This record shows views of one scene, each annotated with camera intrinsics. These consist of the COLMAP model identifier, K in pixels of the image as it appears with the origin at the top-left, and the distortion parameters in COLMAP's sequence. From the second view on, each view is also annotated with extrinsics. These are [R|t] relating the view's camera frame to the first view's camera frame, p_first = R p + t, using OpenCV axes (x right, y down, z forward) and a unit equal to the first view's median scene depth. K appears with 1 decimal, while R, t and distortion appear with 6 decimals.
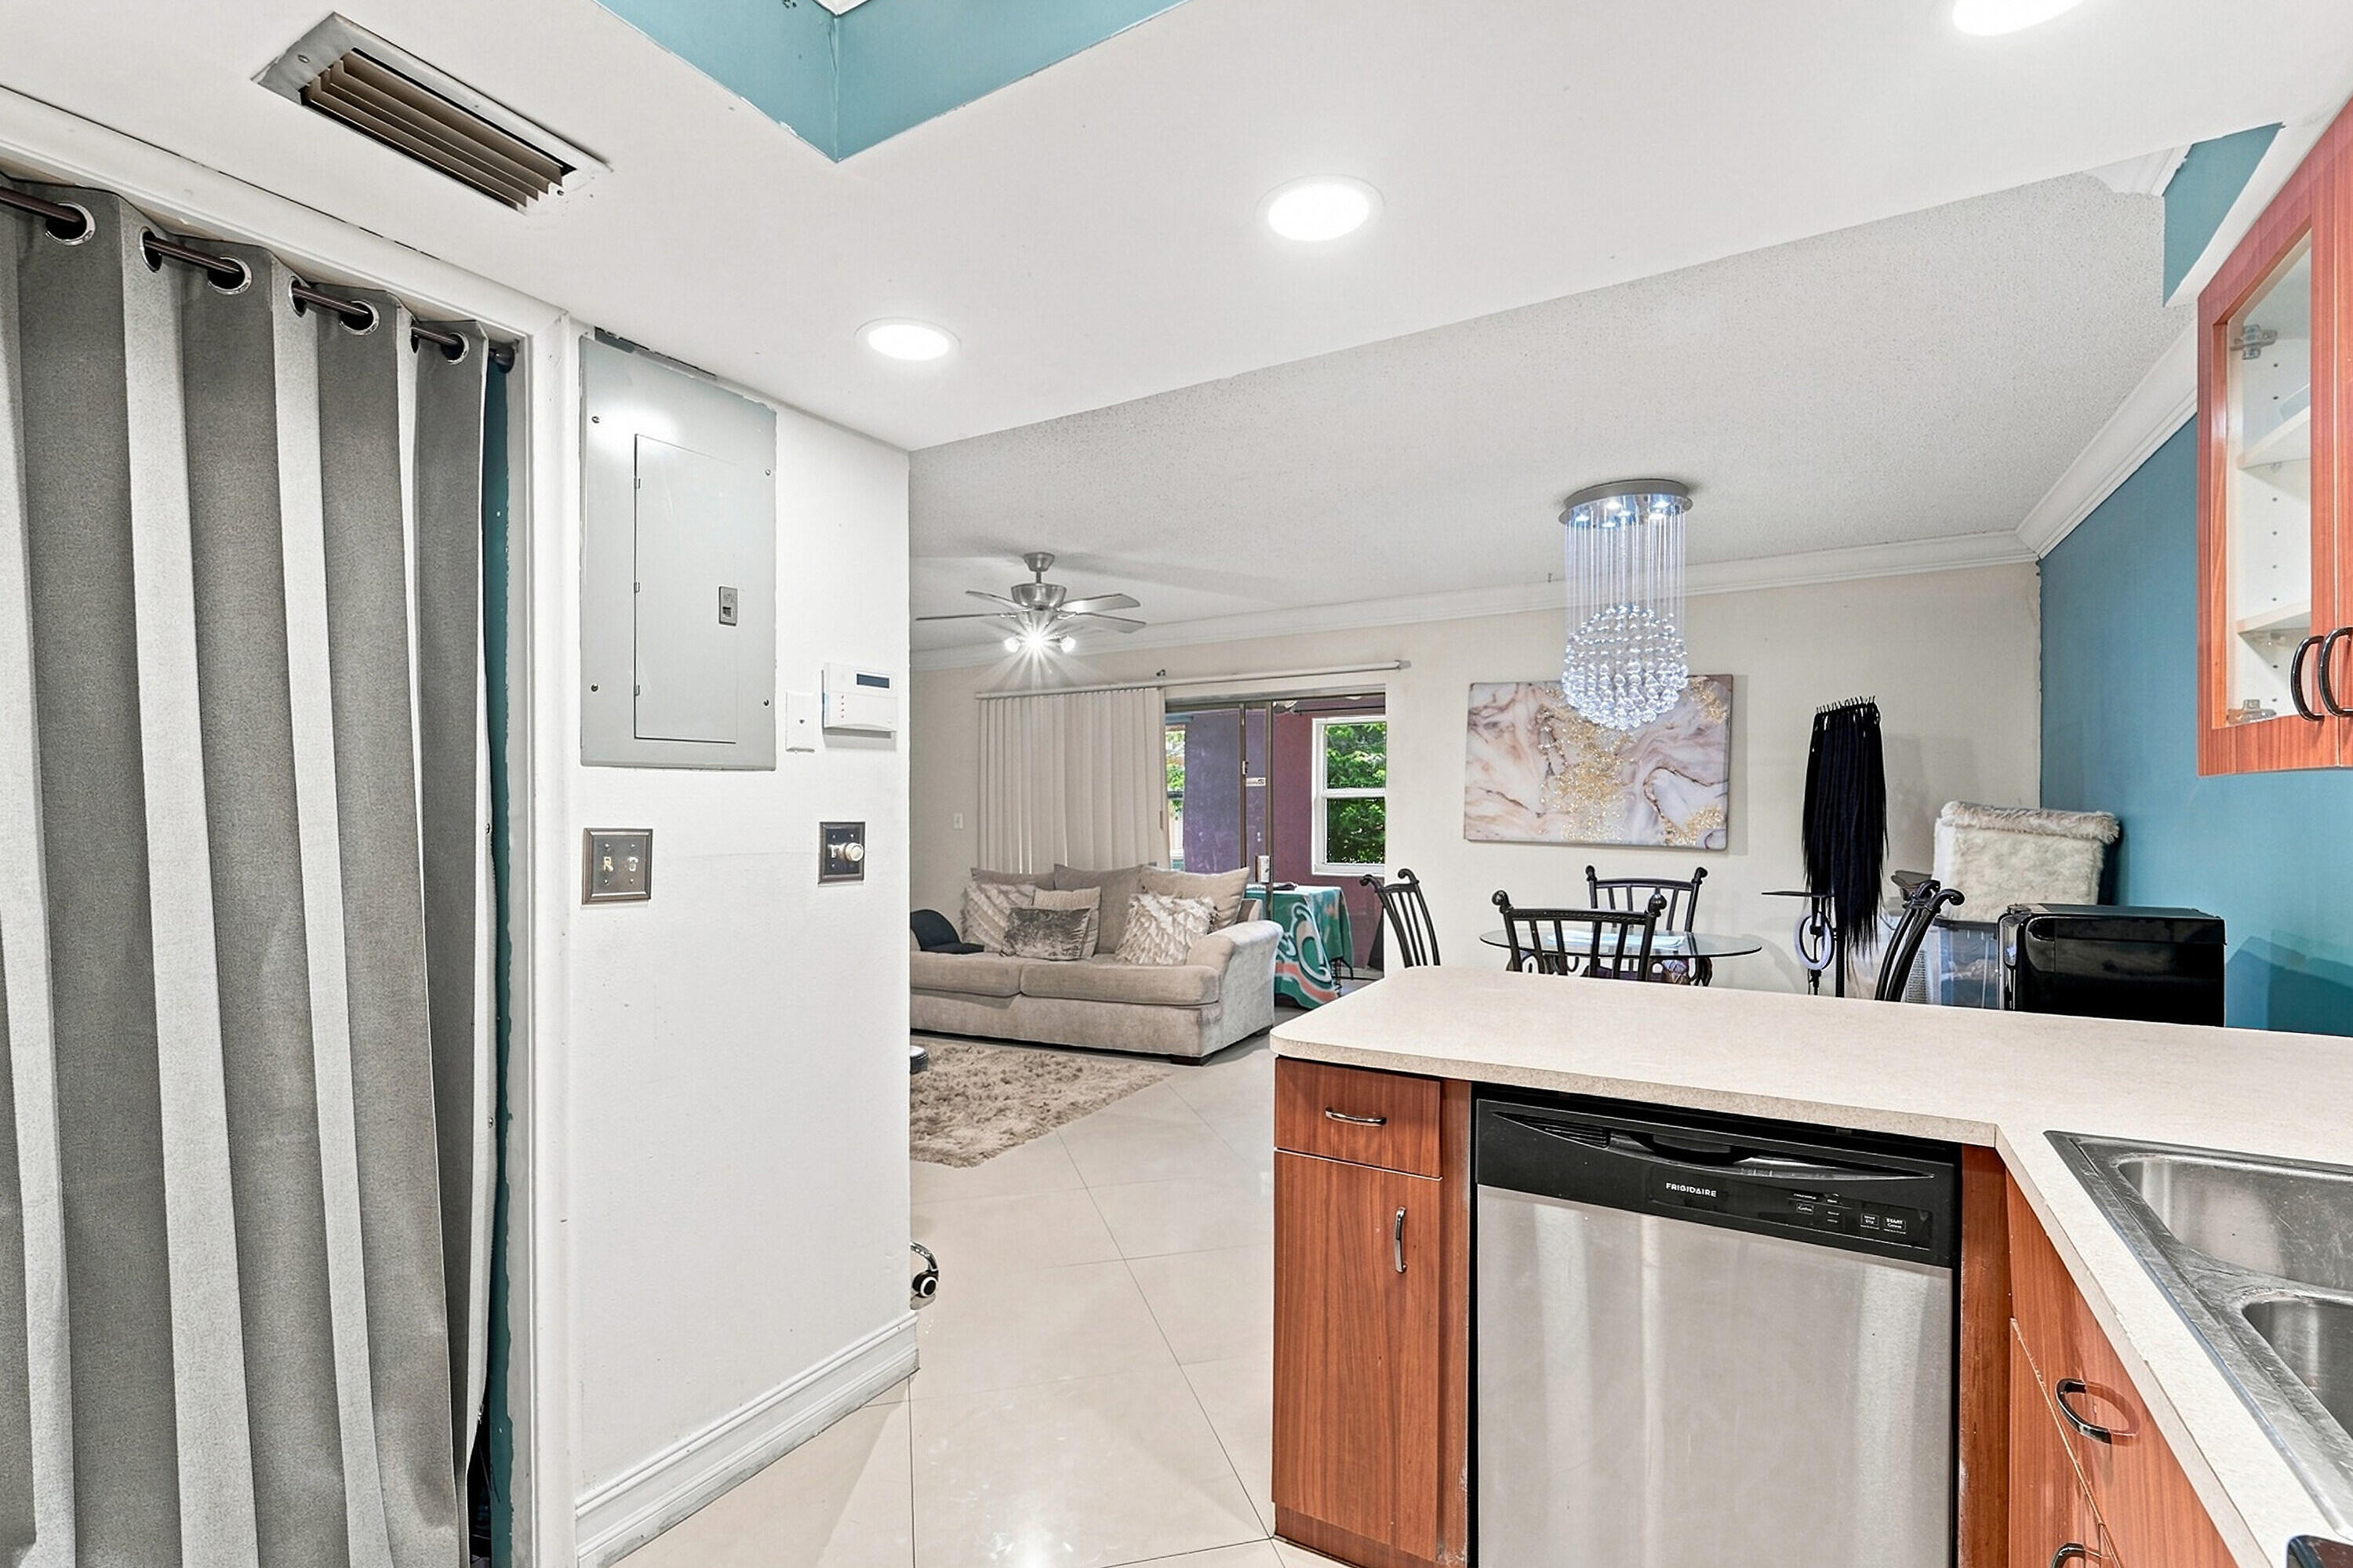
lens RADIAL K [[1056.8, 0, 1095.8], [0, 1056.8, 813.8], [0, 0, 1]] dist [-0.001046, -0.000302]
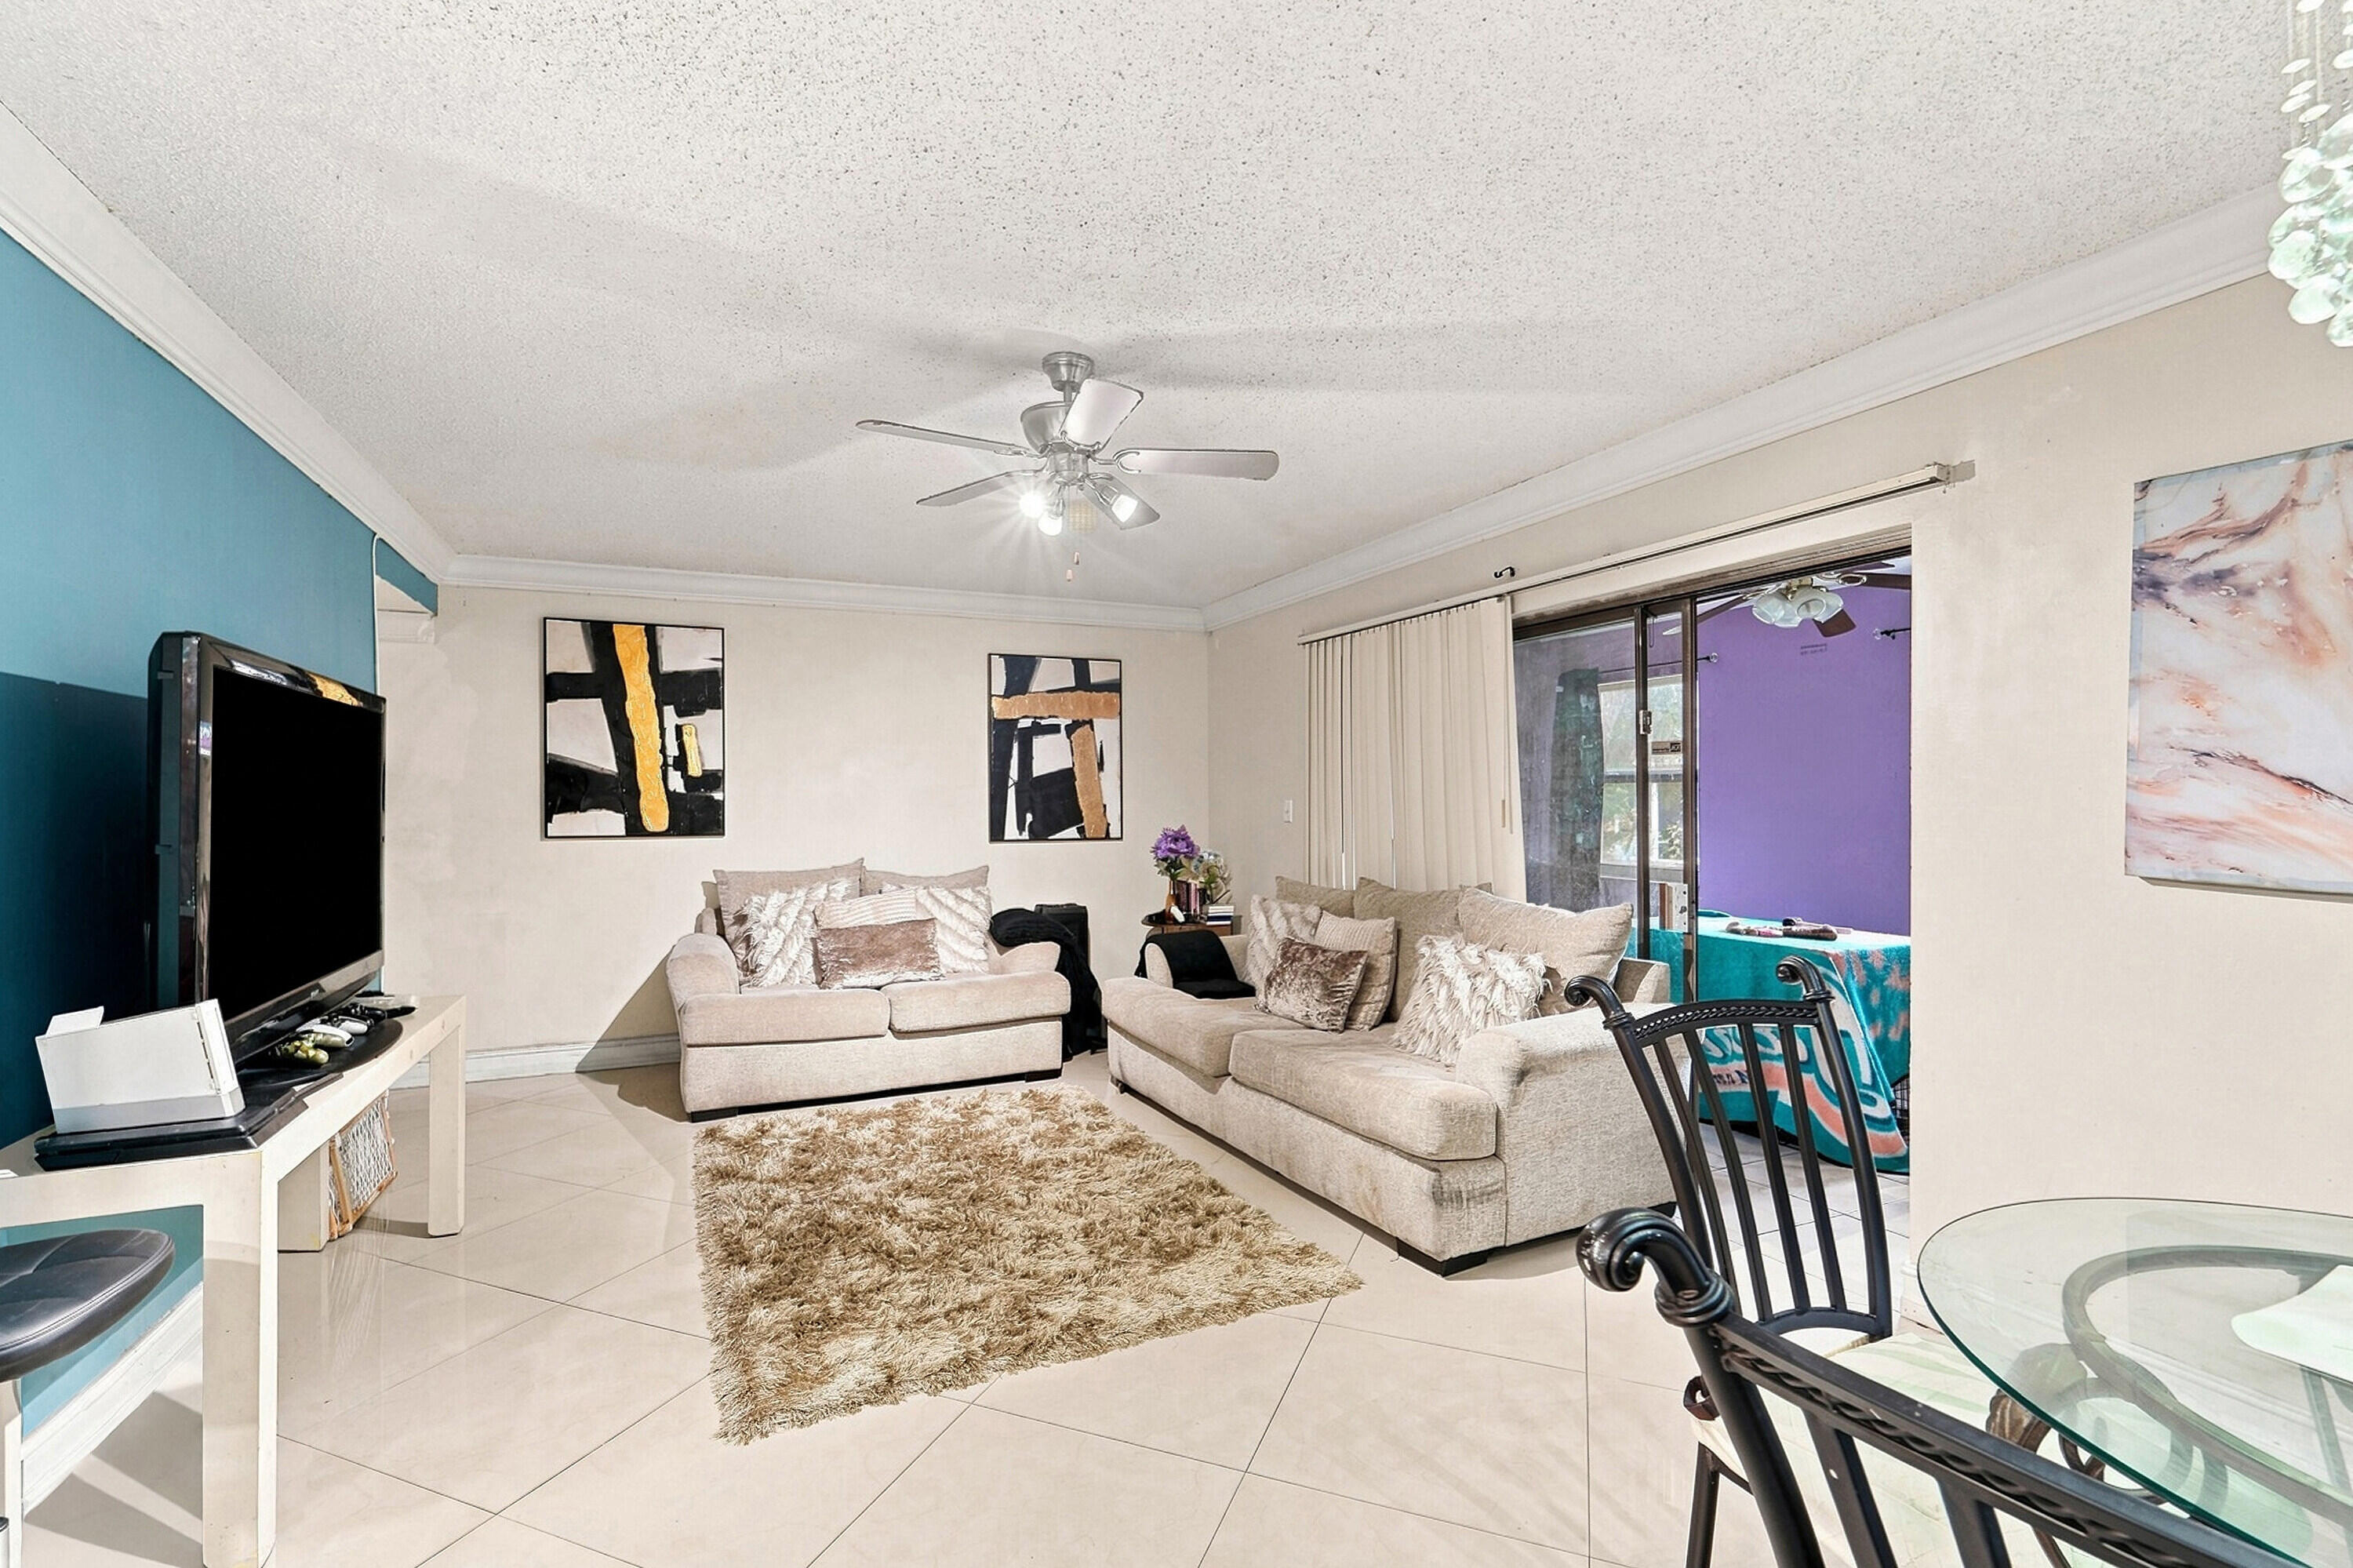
lens RADIAL K [[998.9, 0, 1169.5], [0, 998.9, 795.8], [0, 0, 1]] dist [0.001219, 0.000075]
pose [[0.839854, 0.005022, -0.542789, 0.252164], [-0.007819, 0.999965, -0.002846, -0.002299], [0.542756, 0.006634, 0.839864, 0.488479]]
